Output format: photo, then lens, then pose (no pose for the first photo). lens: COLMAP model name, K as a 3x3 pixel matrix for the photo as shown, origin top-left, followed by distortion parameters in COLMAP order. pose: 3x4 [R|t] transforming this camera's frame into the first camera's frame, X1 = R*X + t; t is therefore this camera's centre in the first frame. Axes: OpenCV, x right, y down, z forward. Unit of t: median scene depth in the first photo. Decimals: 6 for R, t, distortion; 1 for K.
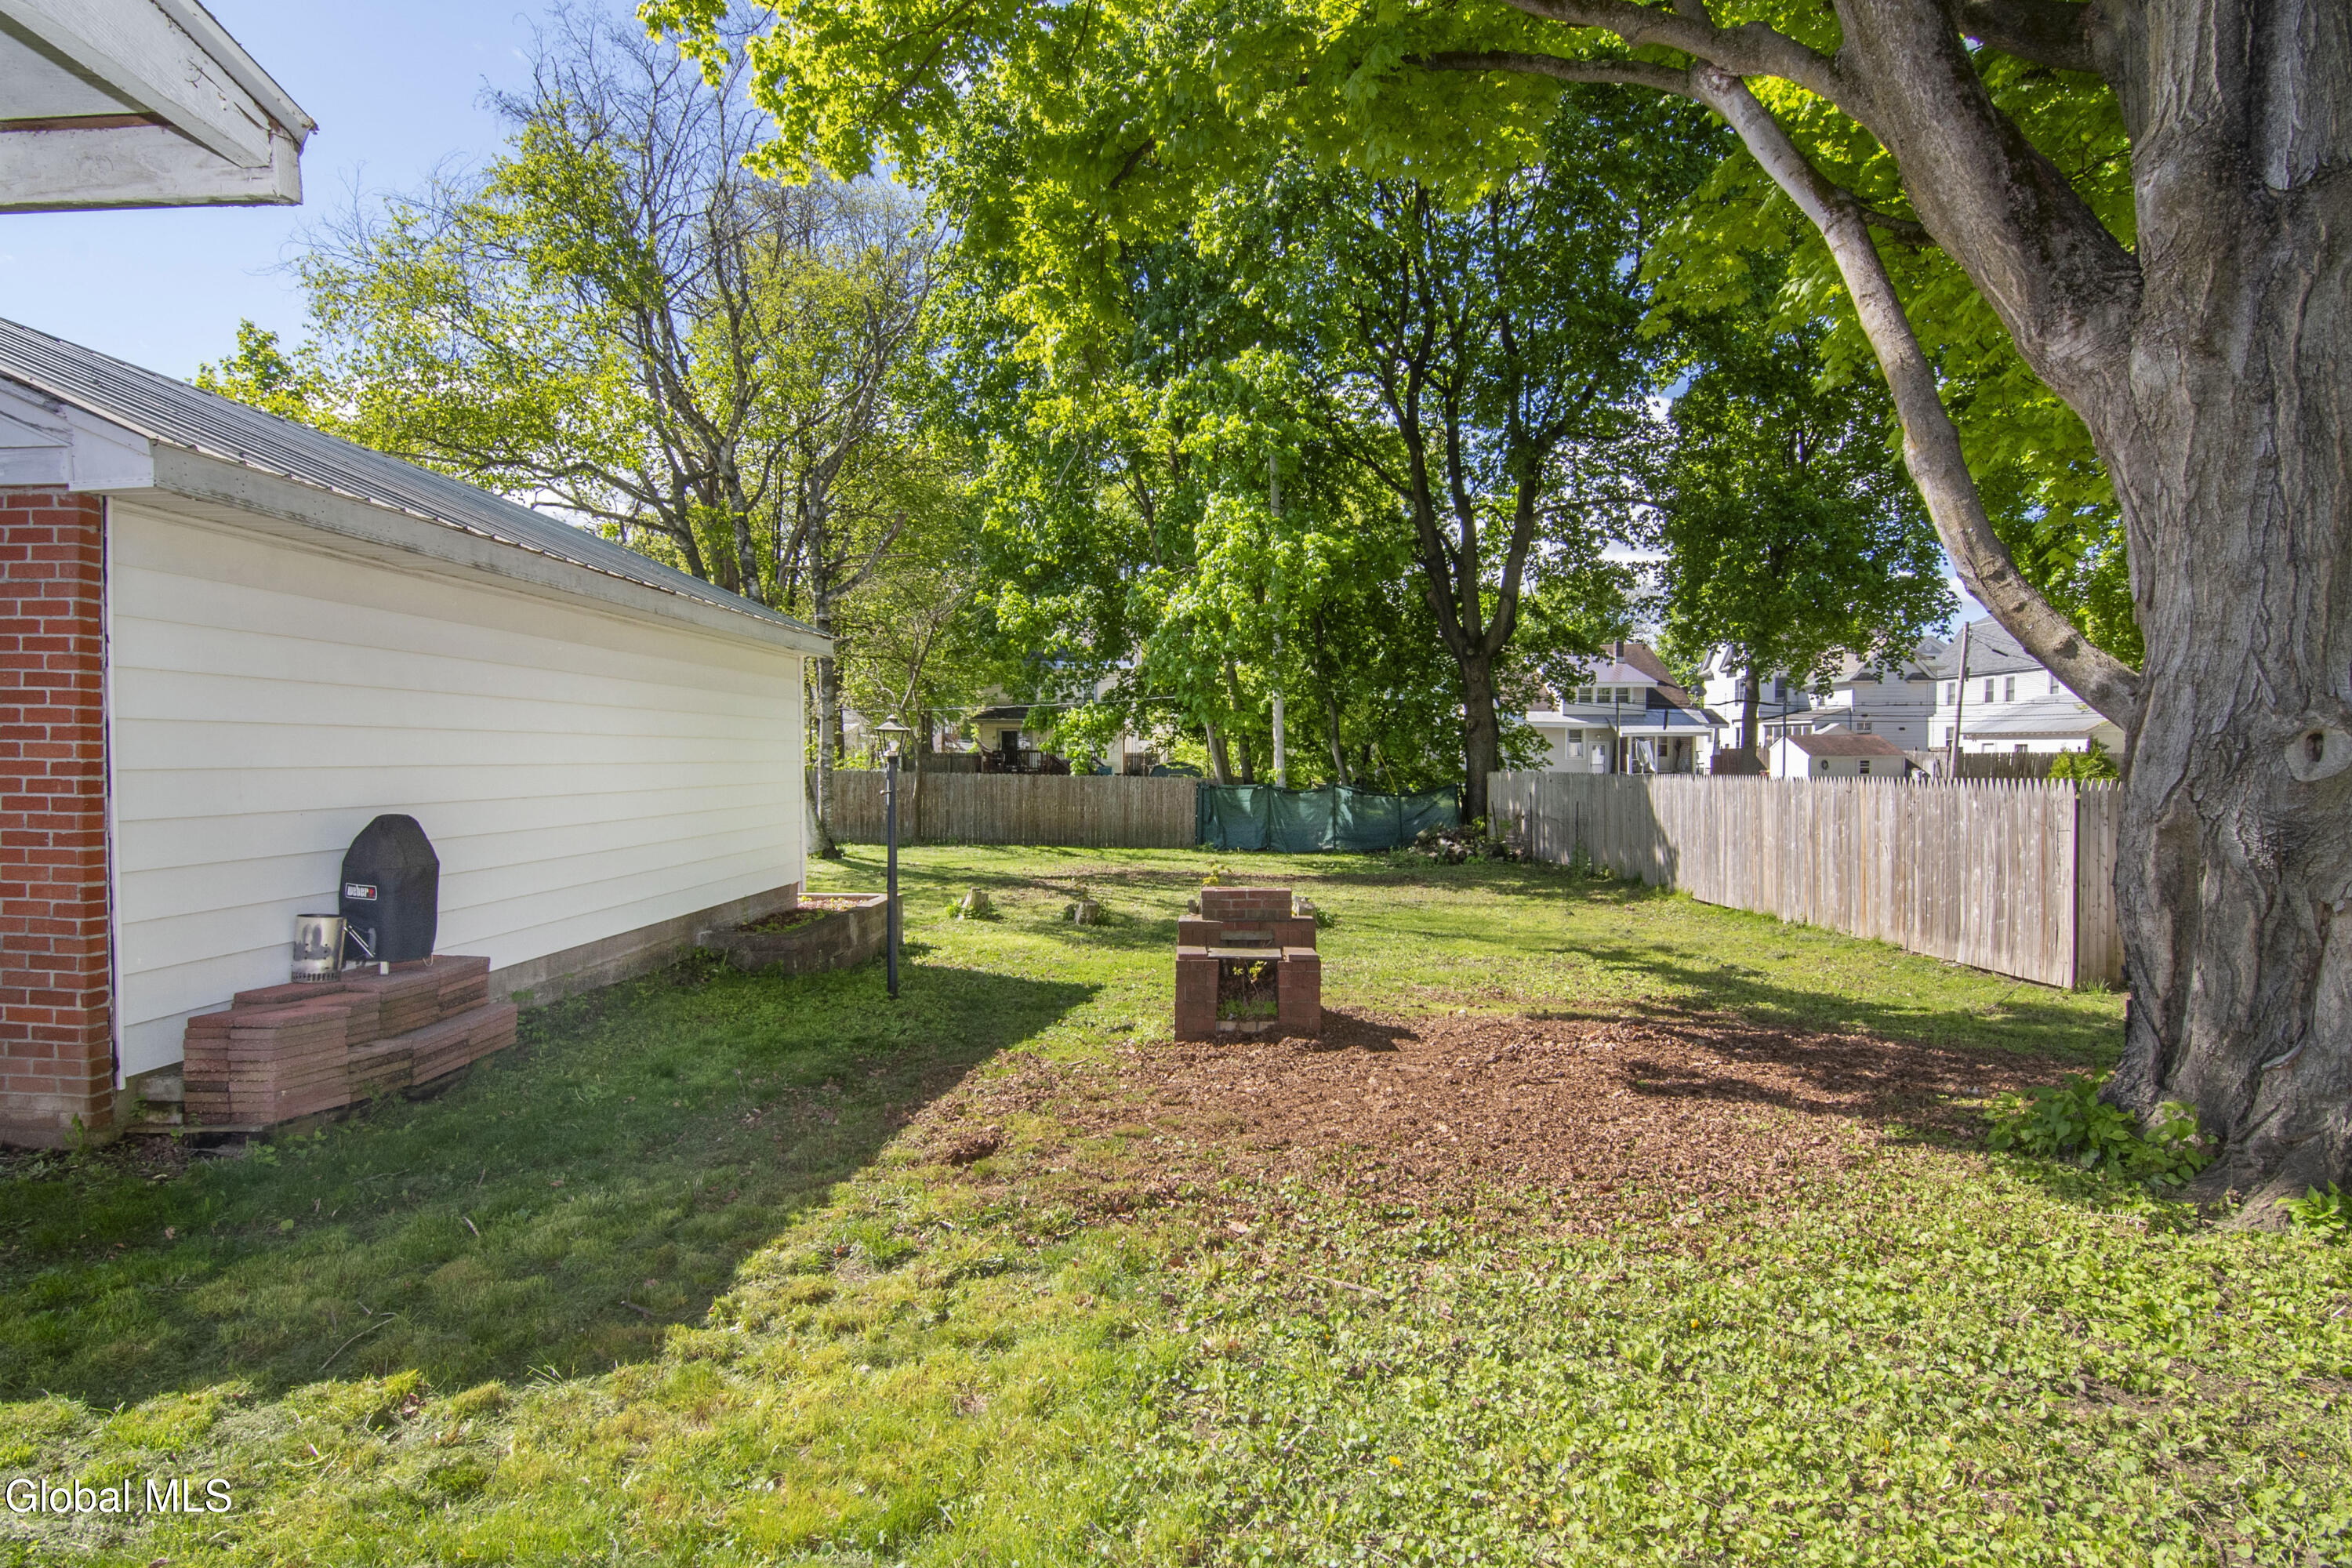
lens RADIAL K [[1149.6, 0, 1097.3], [0, 1149.6, 772.4], [0, 0, 1]] dist [-0.008919, -0.005937]
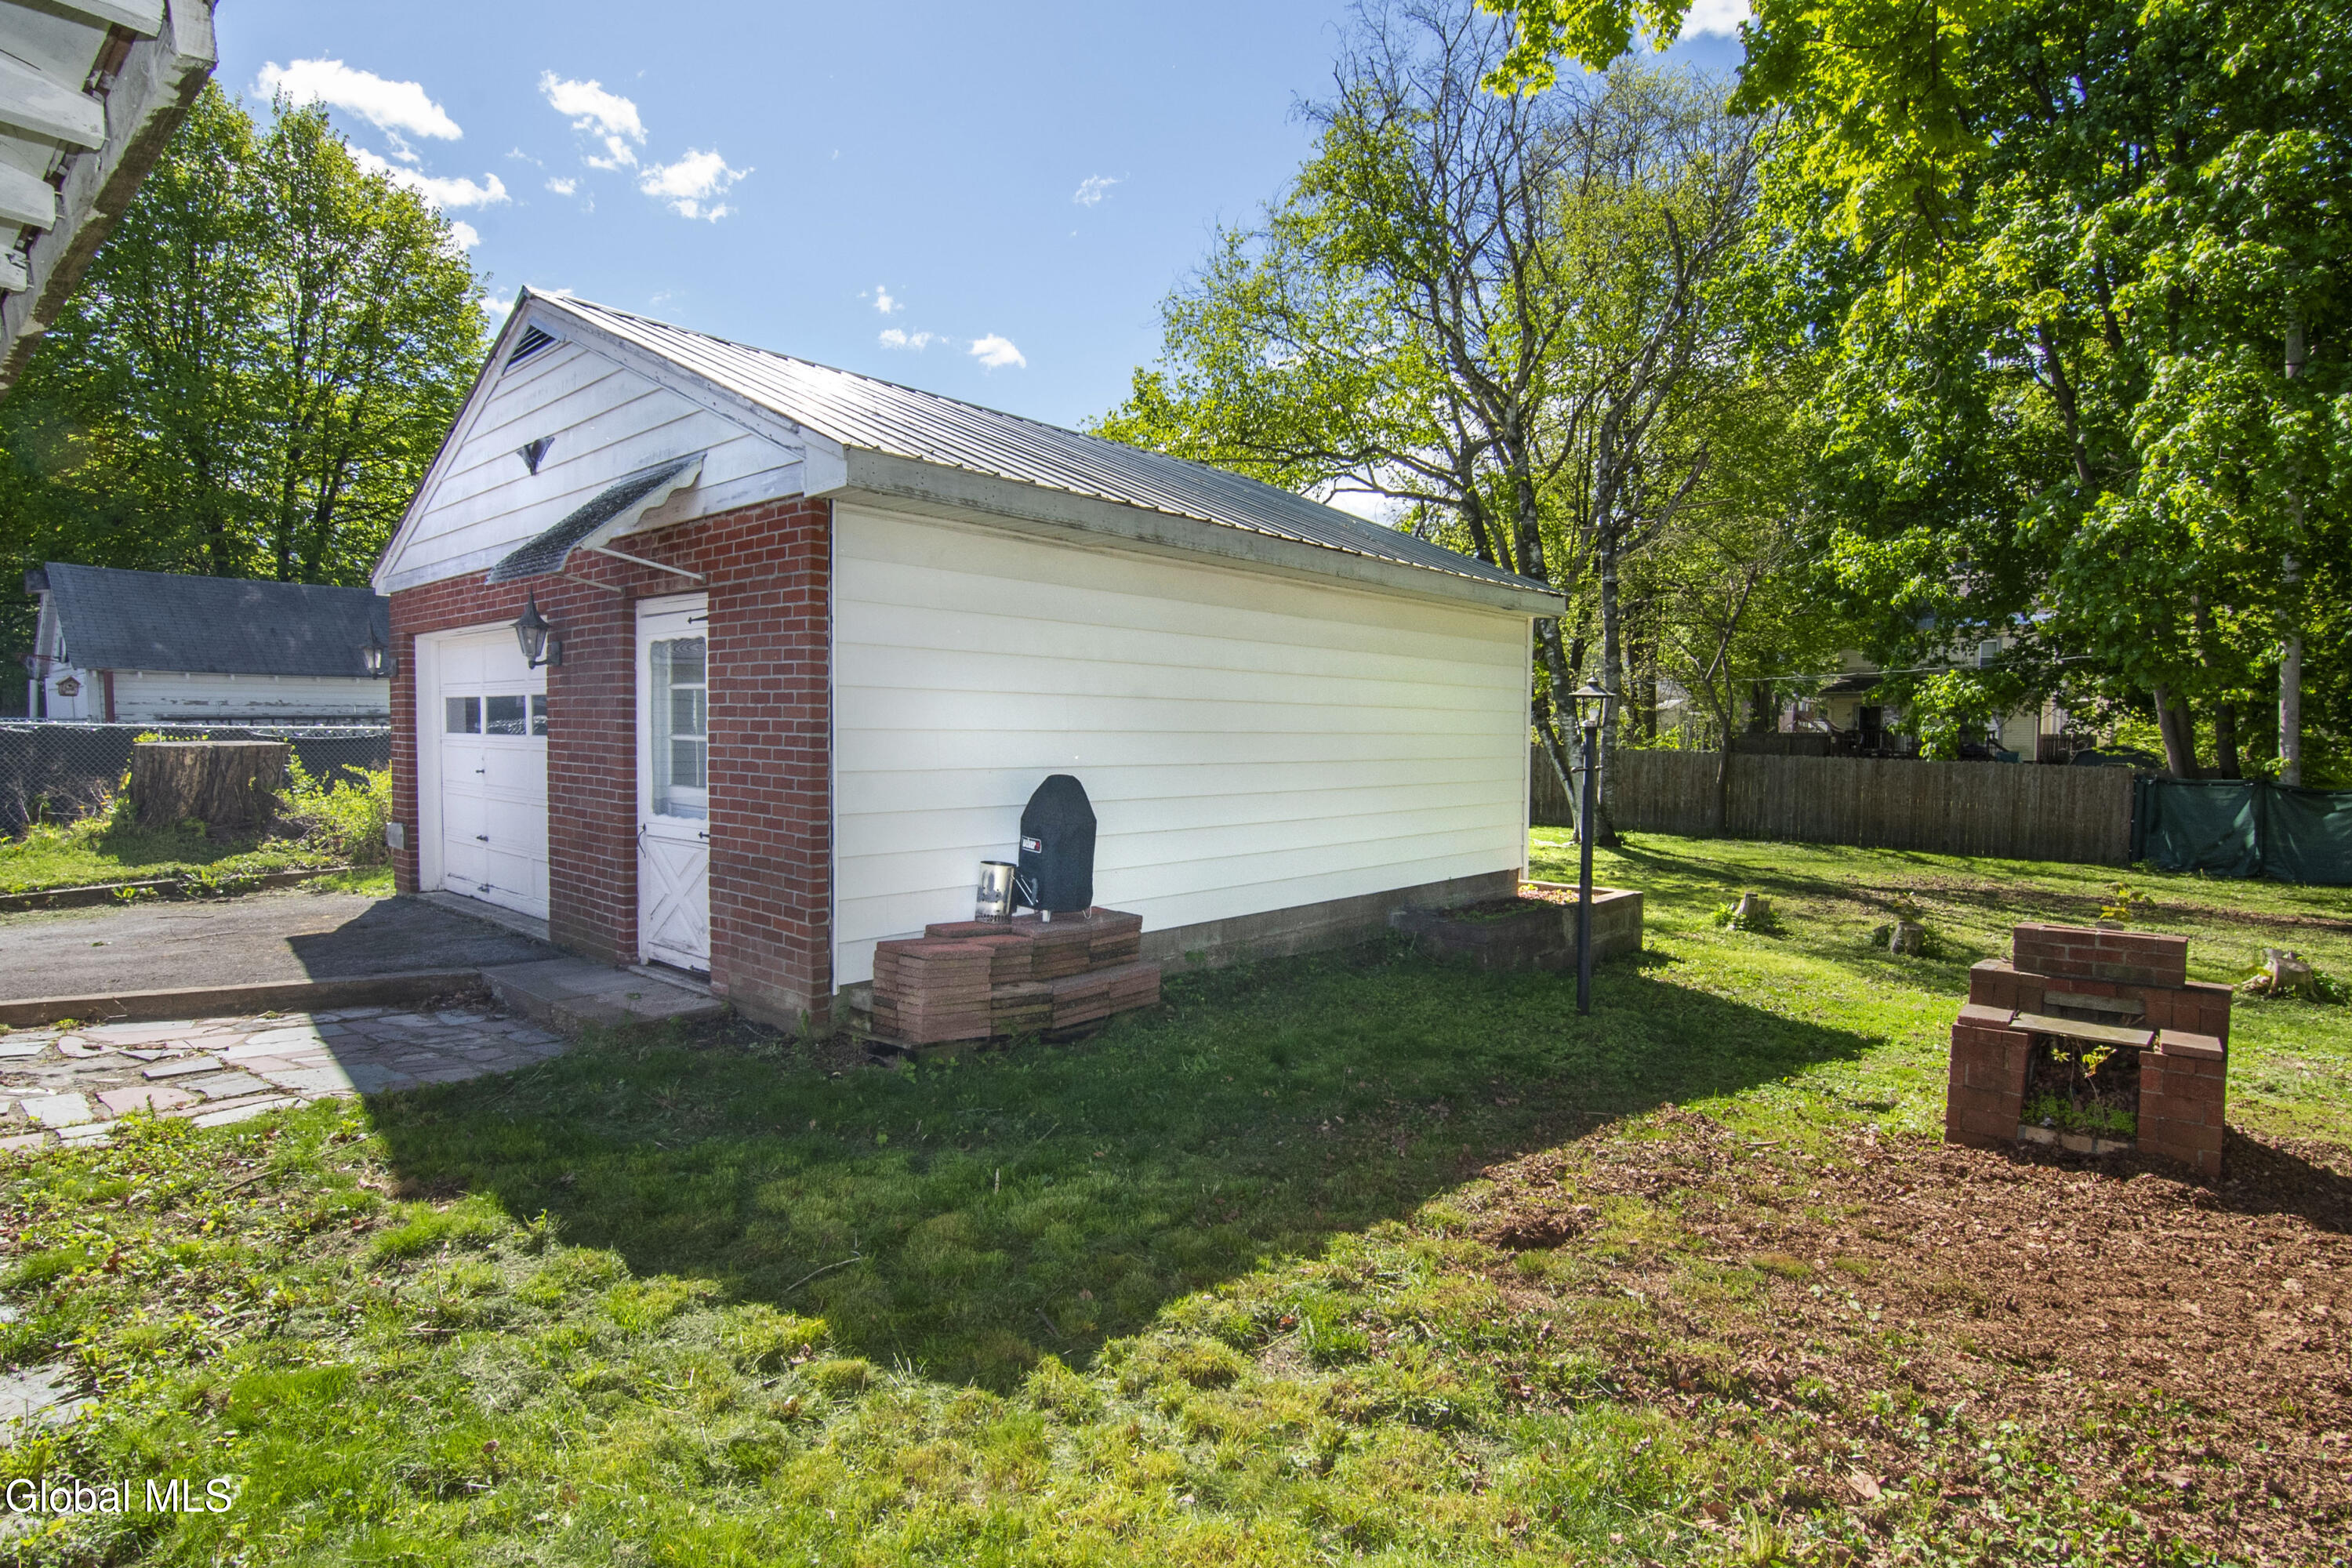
lens RADIAL K [[1149.6, 0, 1186.2], [0, 1149.6, 775.1], [0, 0, 1]] dist [-0.008919, -0.005937]
pose [[0.795514, 0.031098, -0.605137, 0.130365], [-0.019618, 0.999480, 0.025574, 0.006819], [0.605618, -0.008473, 0.795710, 0.206350]]
